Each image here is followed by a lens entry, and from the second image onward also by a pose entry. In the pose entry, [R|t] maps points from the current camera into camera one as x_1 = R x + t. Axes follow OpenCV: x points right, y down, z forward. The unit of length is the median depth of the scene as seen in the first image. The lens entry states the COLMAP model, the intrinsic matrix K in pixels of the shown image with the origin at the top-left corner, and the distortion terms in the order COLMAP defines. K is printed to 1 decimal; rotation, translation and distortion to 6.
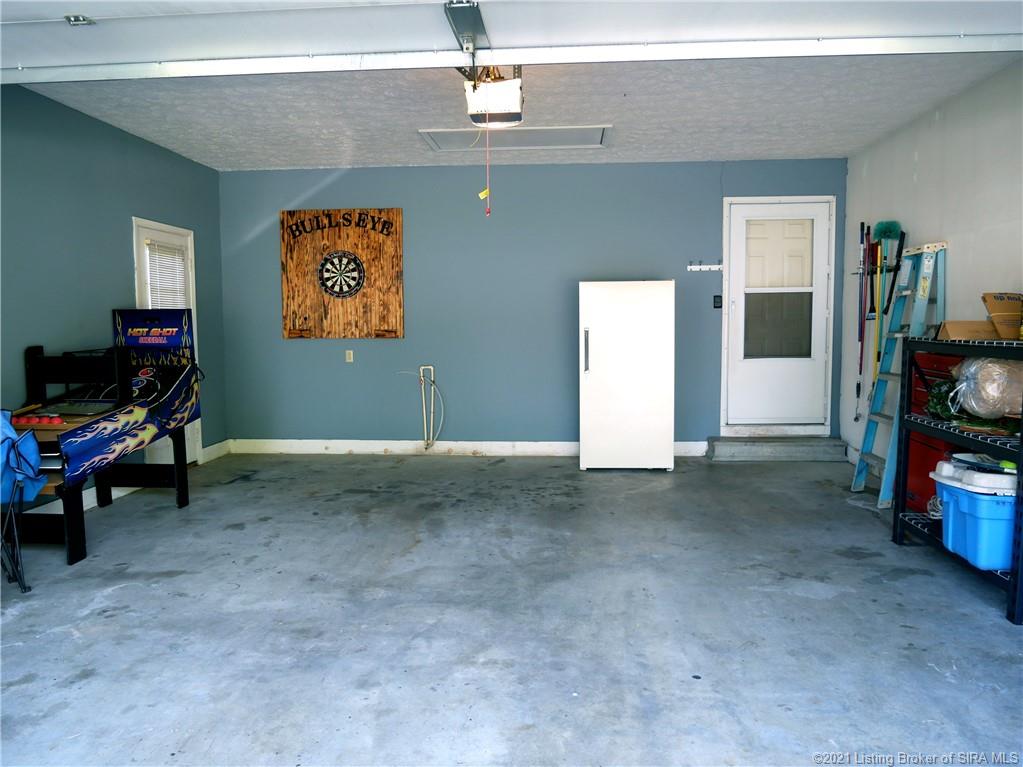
lens RADIAL K [[745.8, 0, 511.6], [0, 745.8, 383.6], [0, 0, 1]] dist [-0.050701, 0.022389]
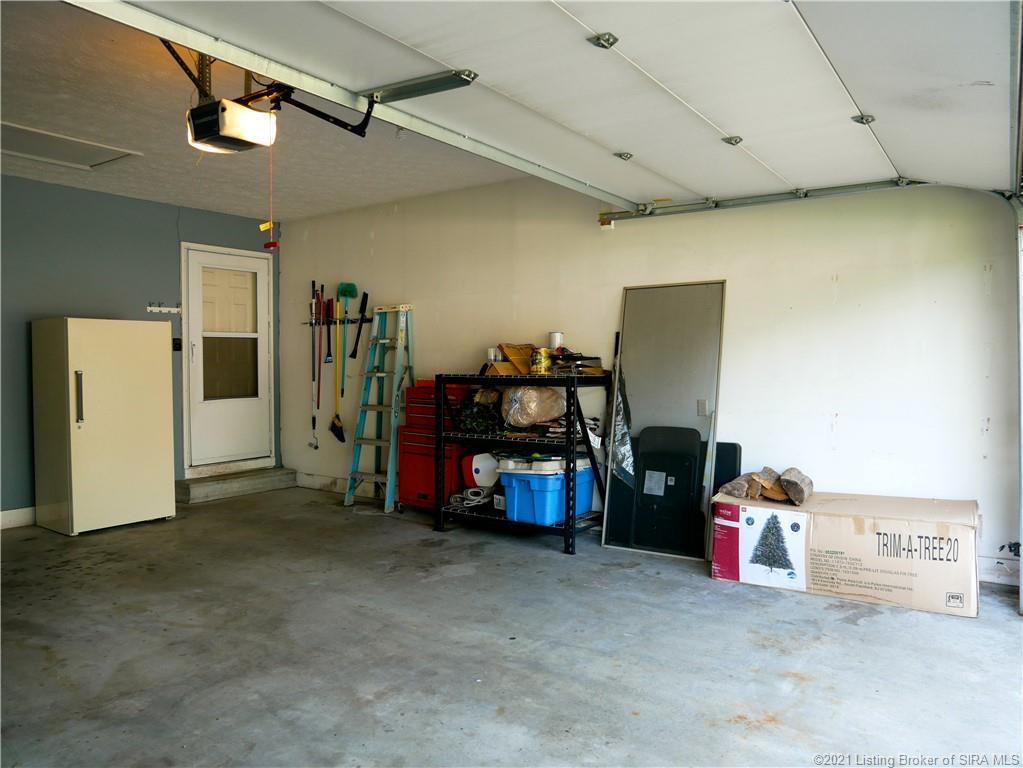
lens RADIAL K [[745.8, 0, 466.0], [0, 745.8, 379.5], [0, 0, 1]] dist [-0.050701, 0.022389]
pose [[0.527880, -0.011189, 0.849245, -0.628503], [0.069919, 0.997092, -0.030324, -0.010062], [-0.846436, 0.075386, 0.527127, 0.260268]]
